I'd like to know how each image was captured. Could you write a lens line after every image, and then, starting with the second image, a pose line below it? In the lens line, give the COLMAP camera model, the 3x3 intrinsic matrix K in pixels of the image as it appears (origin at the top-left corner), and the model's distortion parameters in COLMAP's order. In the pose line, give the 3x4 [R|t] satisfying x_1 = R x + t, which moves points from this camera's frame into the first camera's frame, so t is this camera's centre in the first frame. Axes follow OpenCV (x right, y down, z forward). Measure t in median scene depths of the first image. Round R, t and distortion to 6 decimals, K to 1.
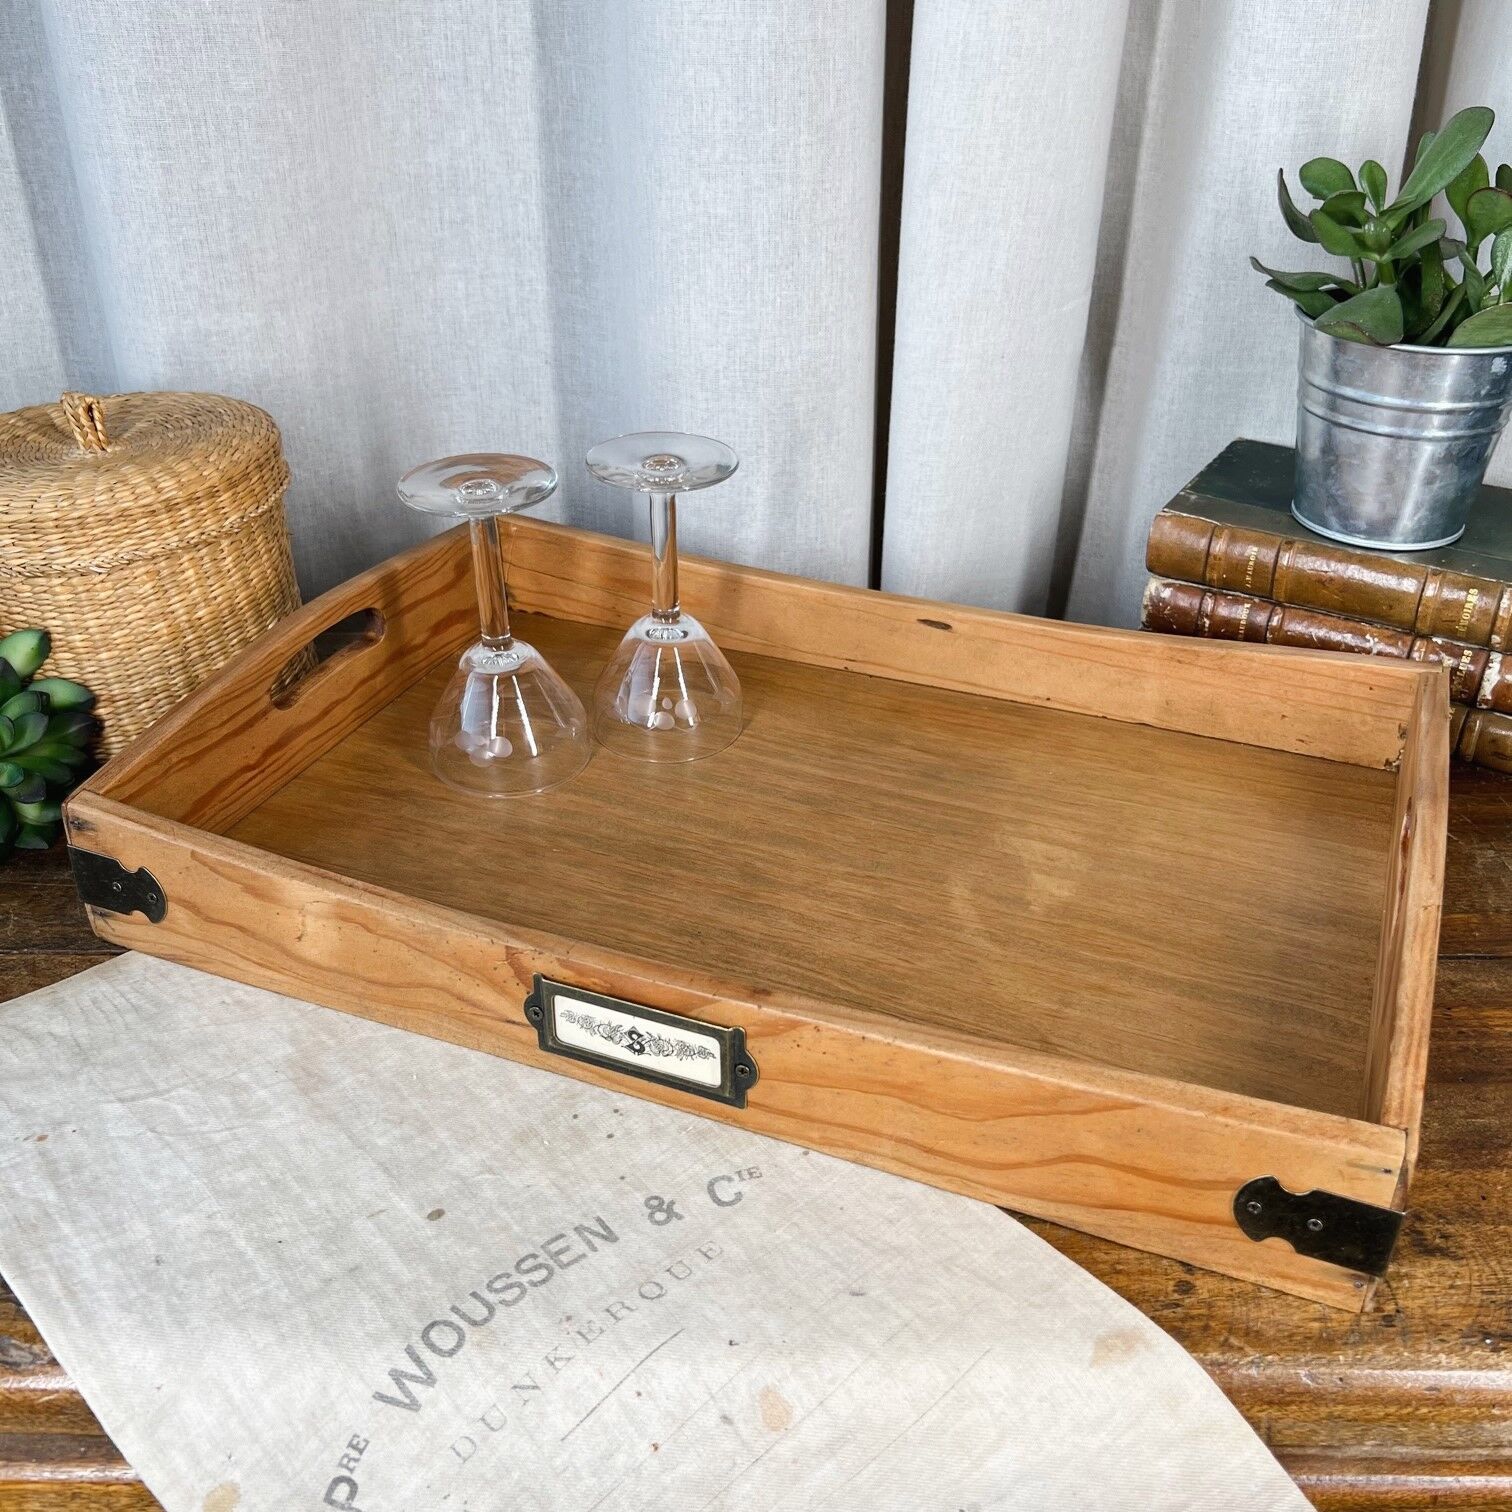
lens RADIAL K [[1608.1, 0, 750.2], [0, 1608.1, 838.9], [0, 0, 1]] dist [0.013943, -0.068588]
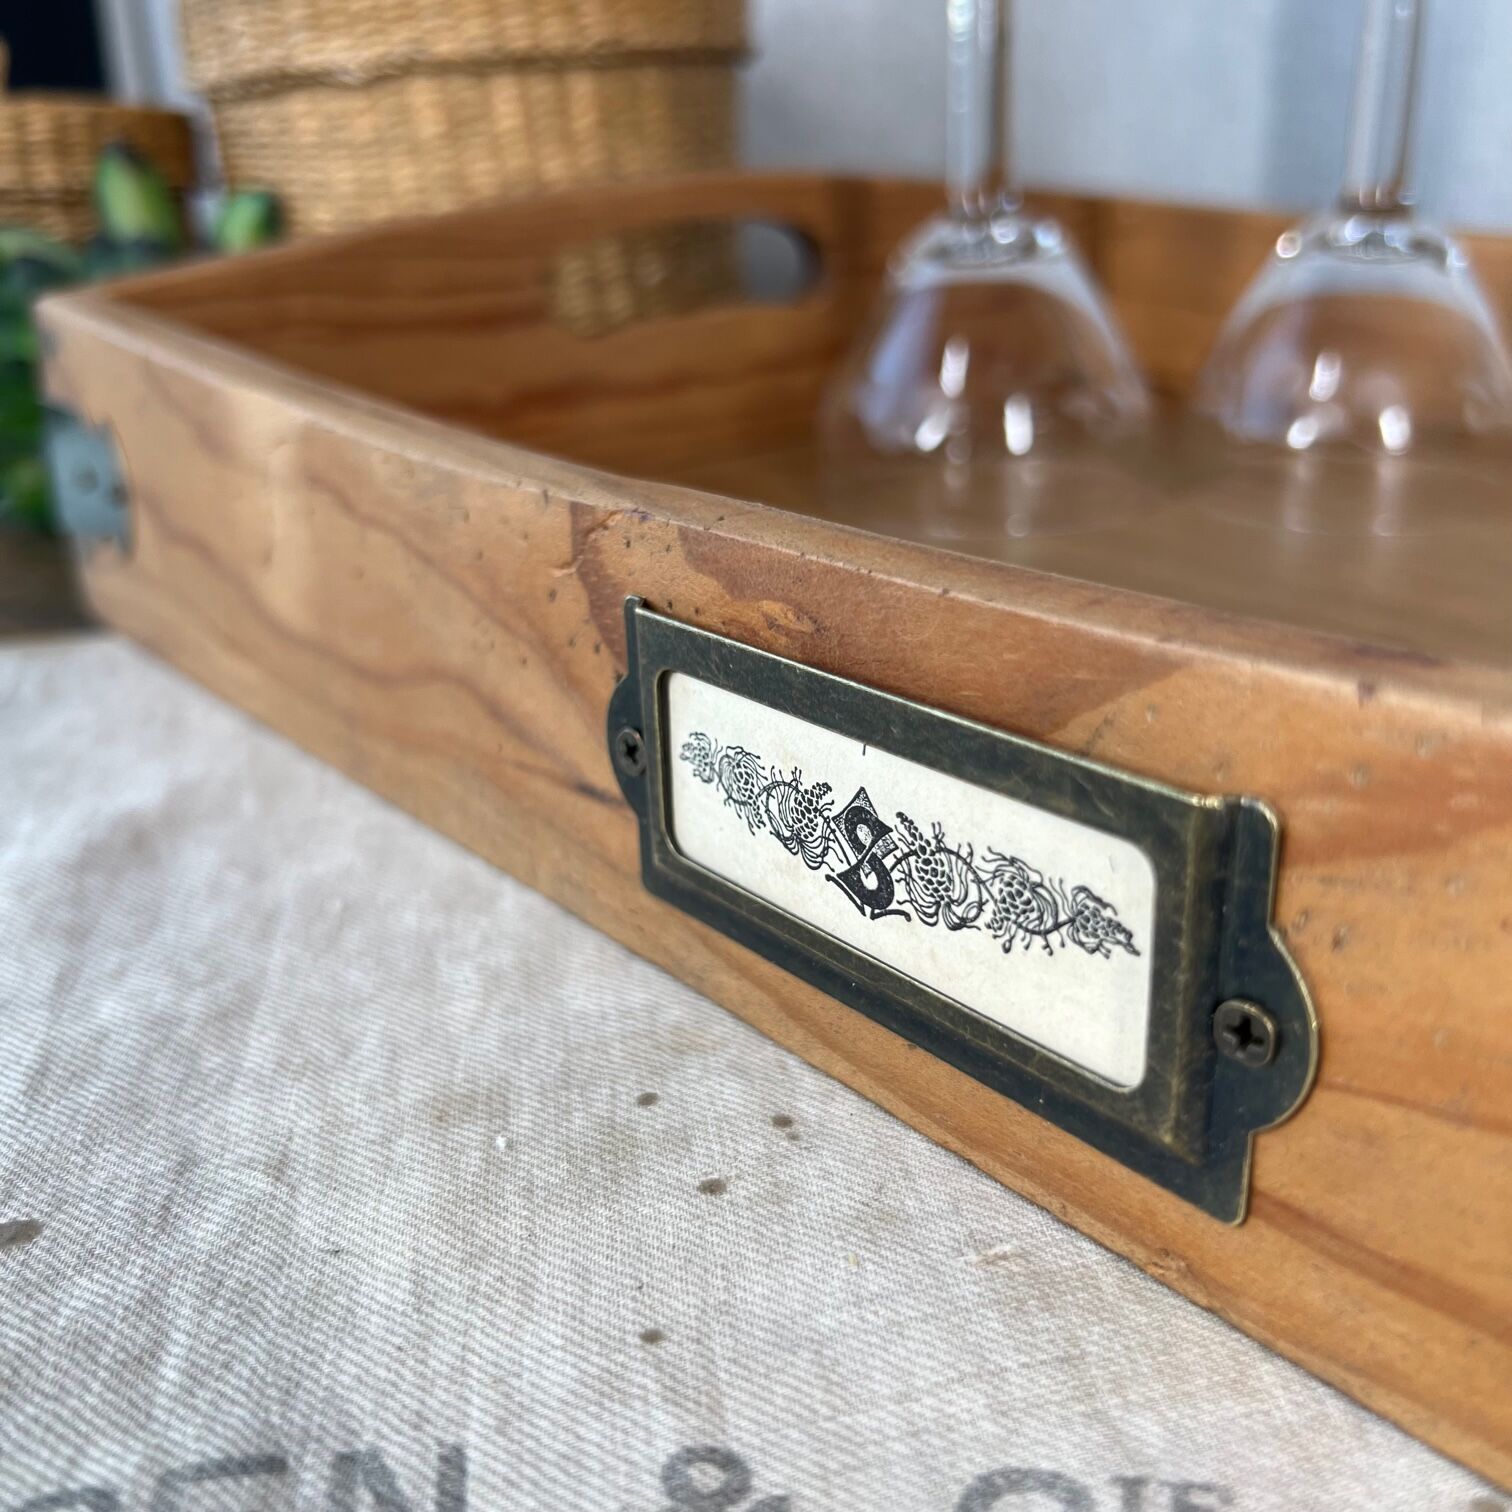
lens RADIAL K [[1571.3, 0, 755.6], [0, 1571.3, 800.0], [0, 0, 1]] dist [-0.000407, -0.023584]
pose [[0.877371, 0.157190, -0.453333, 0.029463], [-0.239708, 0.962056, -0.130340, 0.157994], [0.415644, 0.223024, 0.881760, 0.773341]]
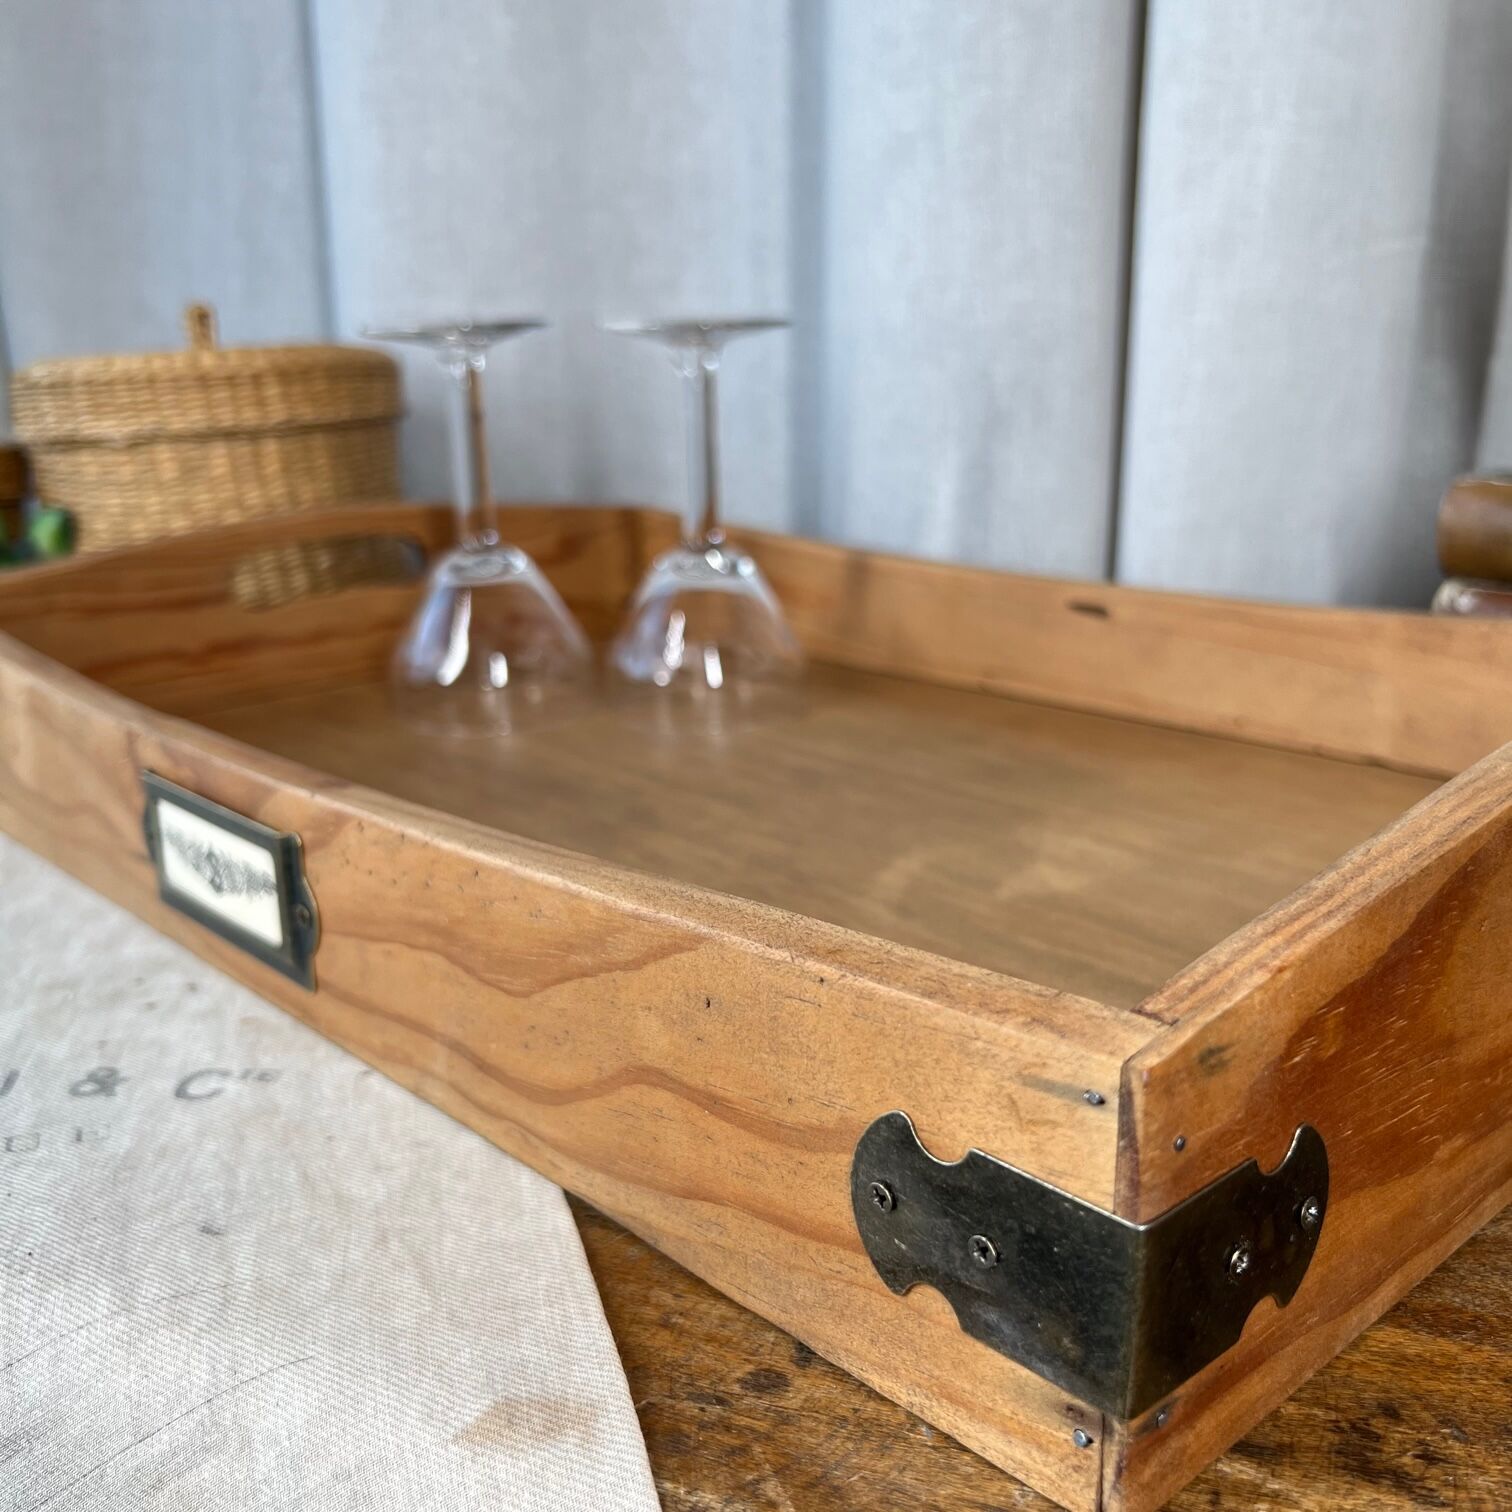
lens RADIAL K [[1633.6, 0, 761.2], [0, 1633.6, 816.7], [0, 0, 1]] dist [-0.012273, -0.005553]
pose [[0.900748, 0.103334, -0.421870, 0.420124], [-0.222857, 0.943642, -0.244691, 0.223472], [0.372809, 0.314422, 0.873013, 0.496899]]
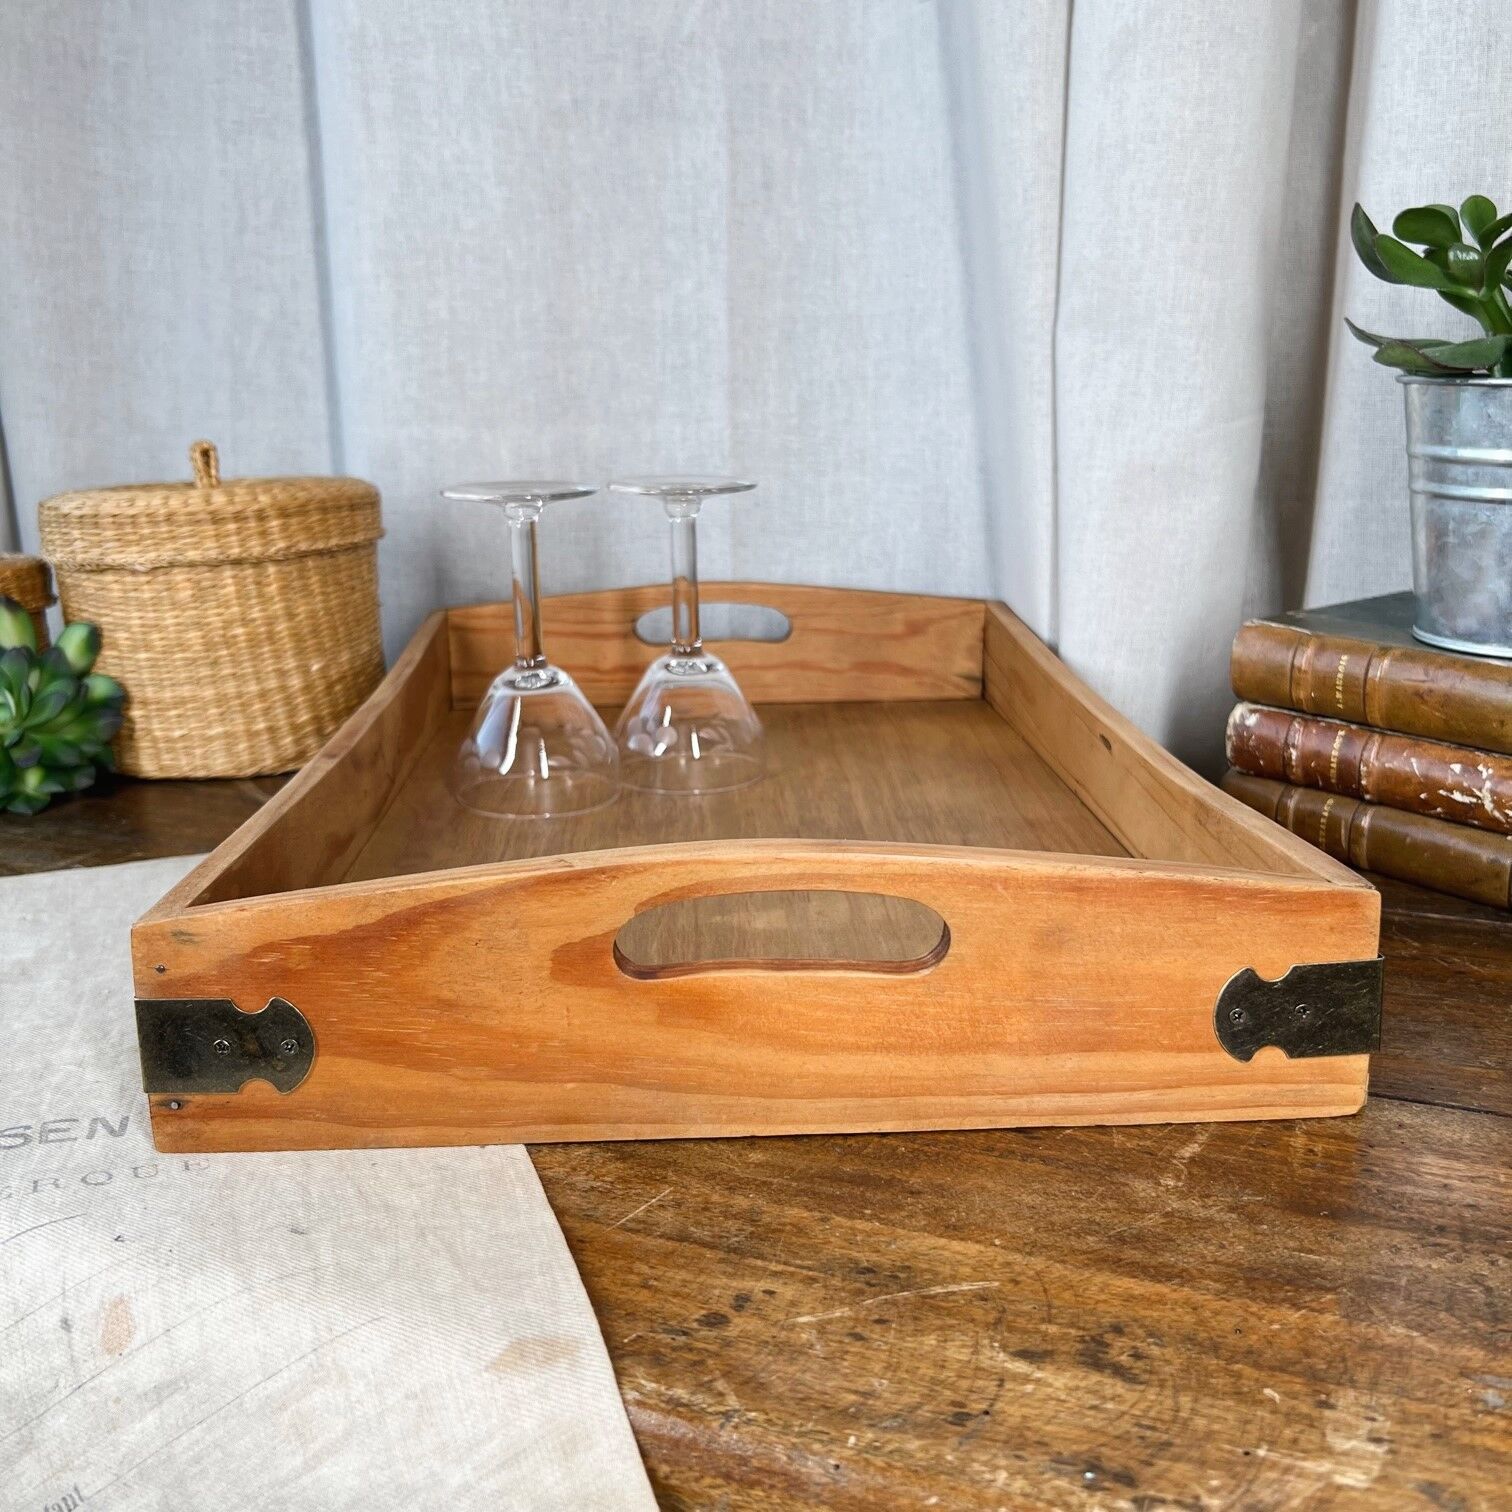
lens RADIAL K [[1633.6, 0, 761.2], [0, 1633.6, 816.7], [0, 0, 1]] dist [-0.012273, -0.005553]
pose [[0.922387, 0.096170, -0.374103, 0.498104], [-0.204327, 0.943392, -0.261272, 0.235434], [0.327799, 0.317433, 0.889823, 0.278459]]
